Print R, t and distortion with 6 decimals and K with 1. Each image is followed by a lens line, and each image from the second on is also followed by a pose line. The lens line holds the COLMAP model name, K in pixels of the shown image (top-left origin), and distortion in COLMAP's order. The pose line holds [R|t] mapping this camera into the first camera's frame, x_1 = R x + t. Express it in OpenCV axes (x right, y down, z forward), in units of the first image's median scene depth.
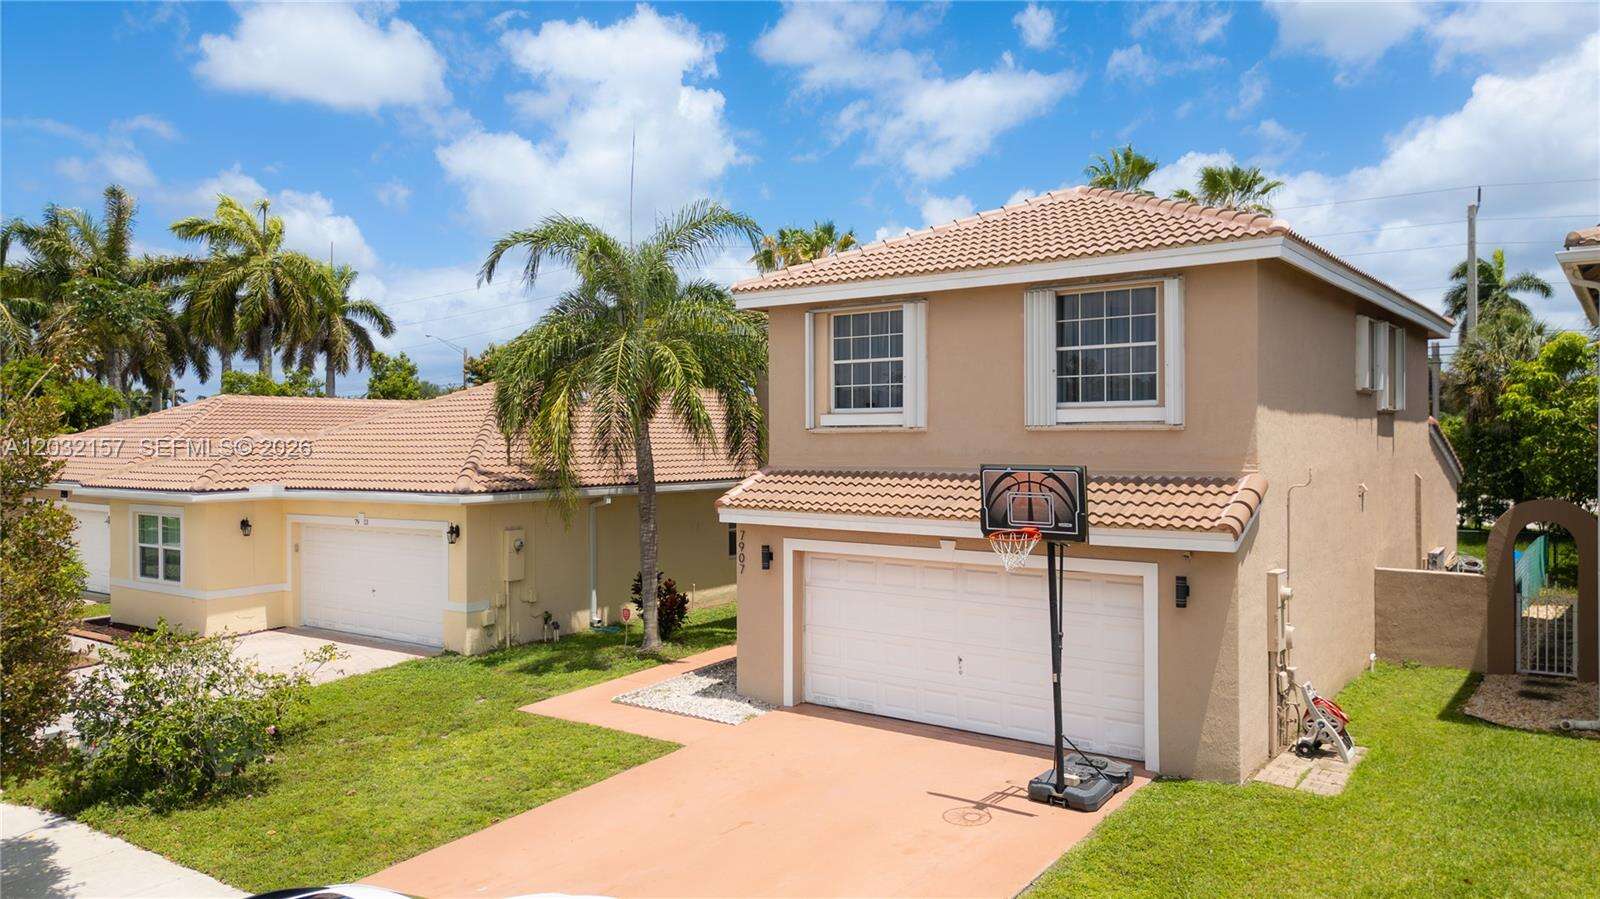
lens RADIAL K [[1115.0, 0, 800.0], [0, 1115.0, 449.5], [0, 0, 1]] dist [0.094736, -0.116324]
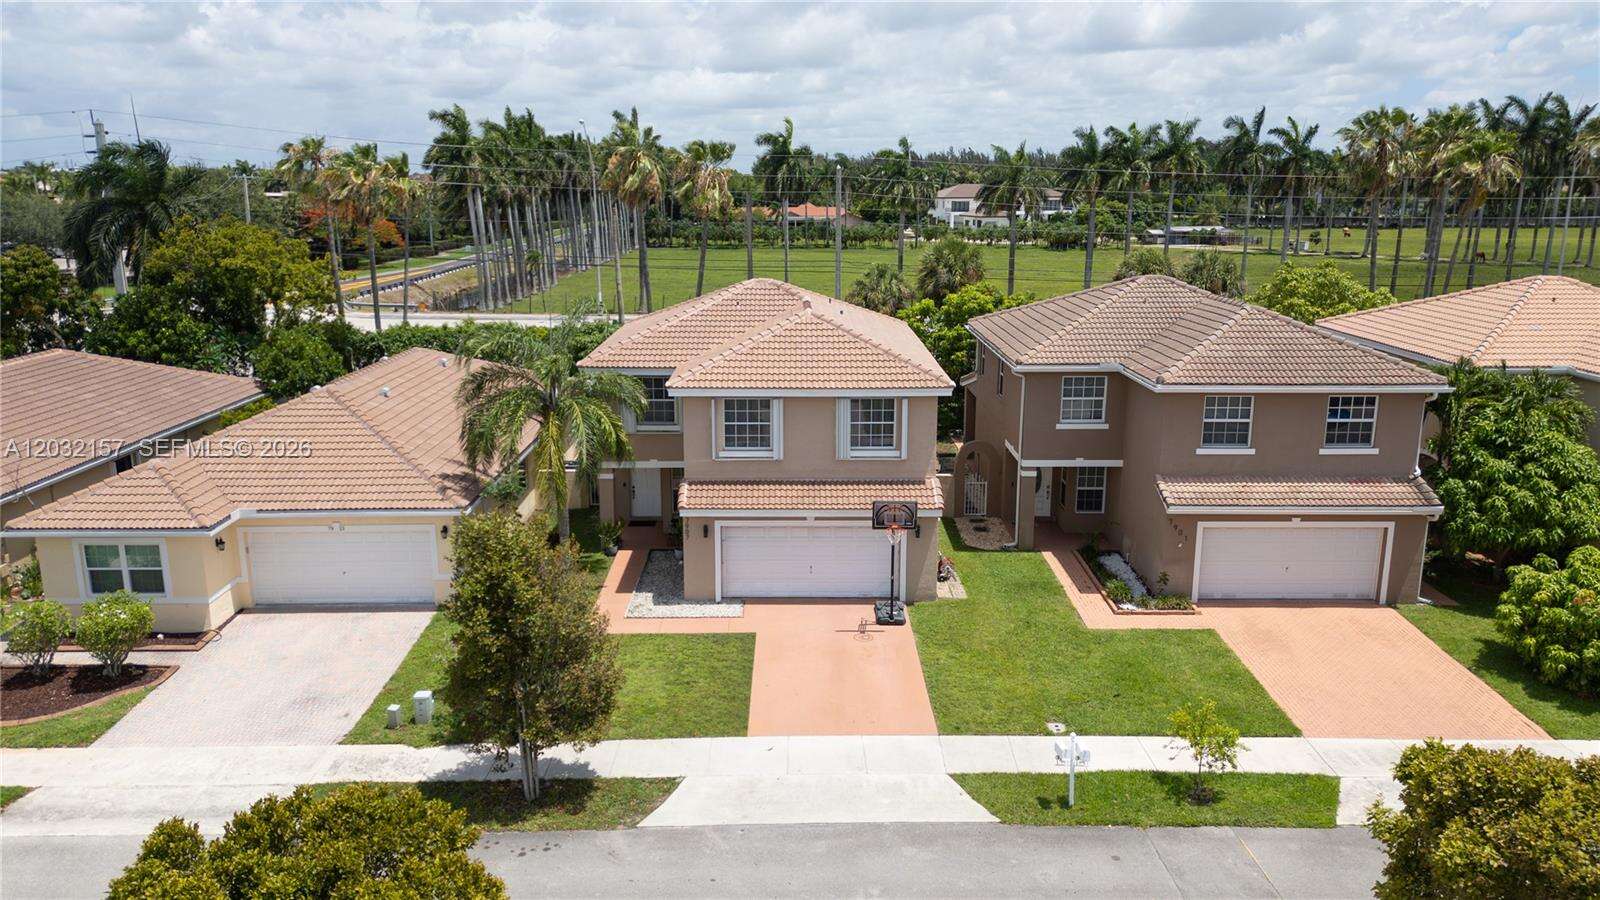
lens RADIAL K [[1115.0, 0, 800.0], [0, 1115.0, 450.0], [0, 0, 1]] dist [0.094736, -0.116324]
pose [[0.803922, -0.132130, 0.579871, -1.092852], [0.004417, 0.976308, 0.216340, -0.499546], [-0.594718, -0.171359, 0.785459, -0.642913]]
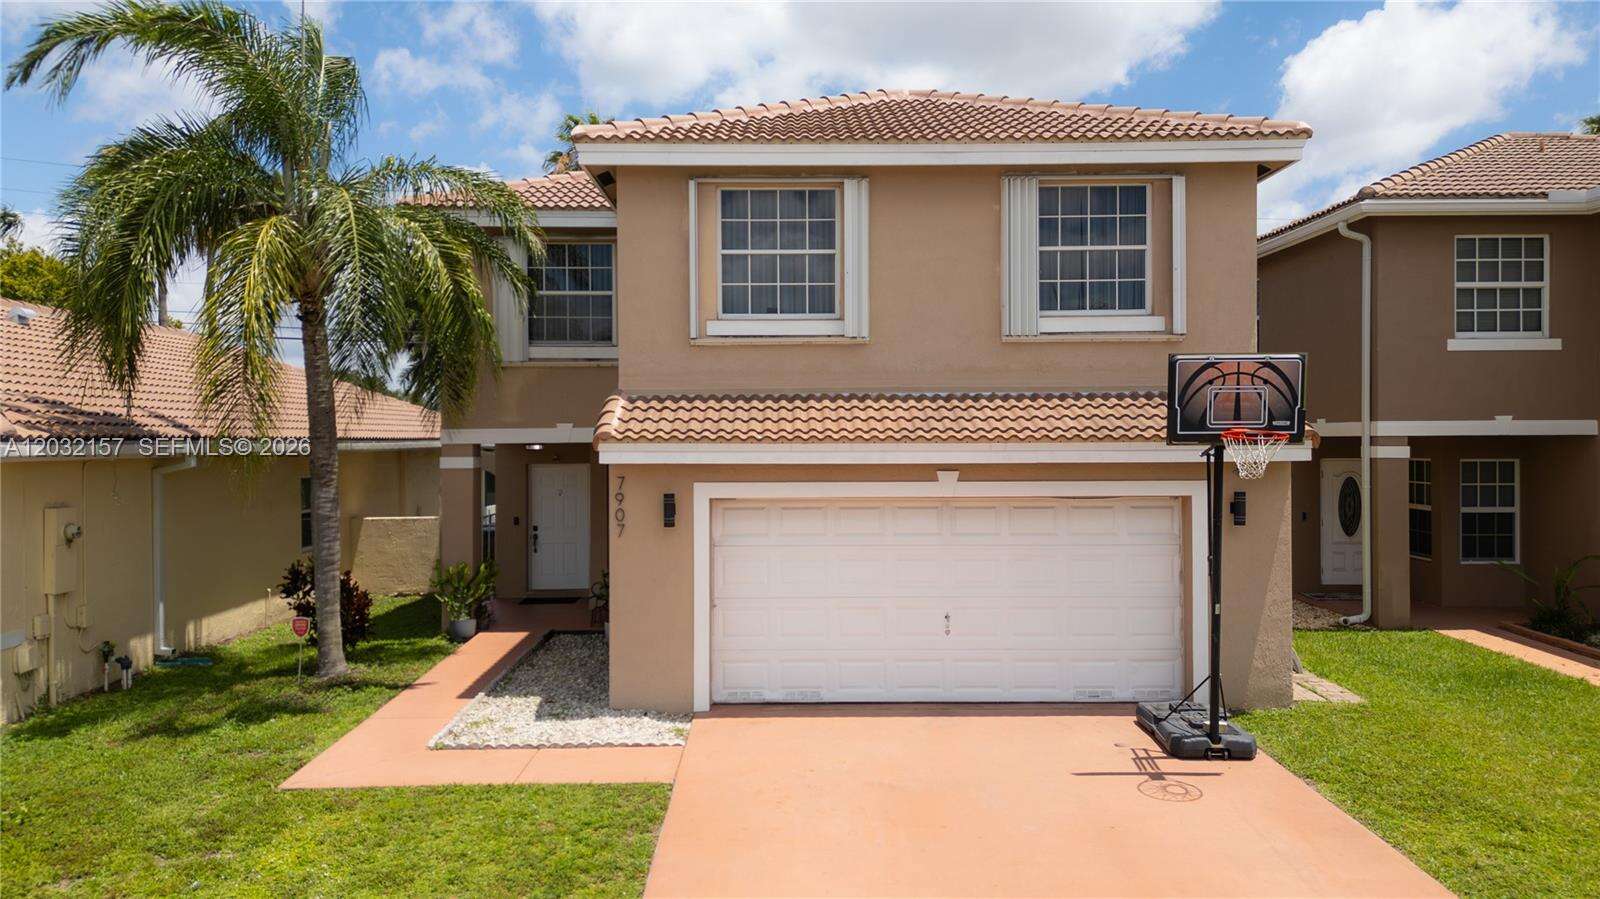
lens RADIAL K [[1115.0, 0, 800.0], [0, 1115.0, 449.5], [0, 0, 1]] dist [0.094736, -0.116324]
pose [[0.800059, -0.007008, 0.599880, -0.432329], [0.009339, 0.999956, -0.000774, 0.064323], [-0.599848, 0.006222, 0.800090, 0.406478]]
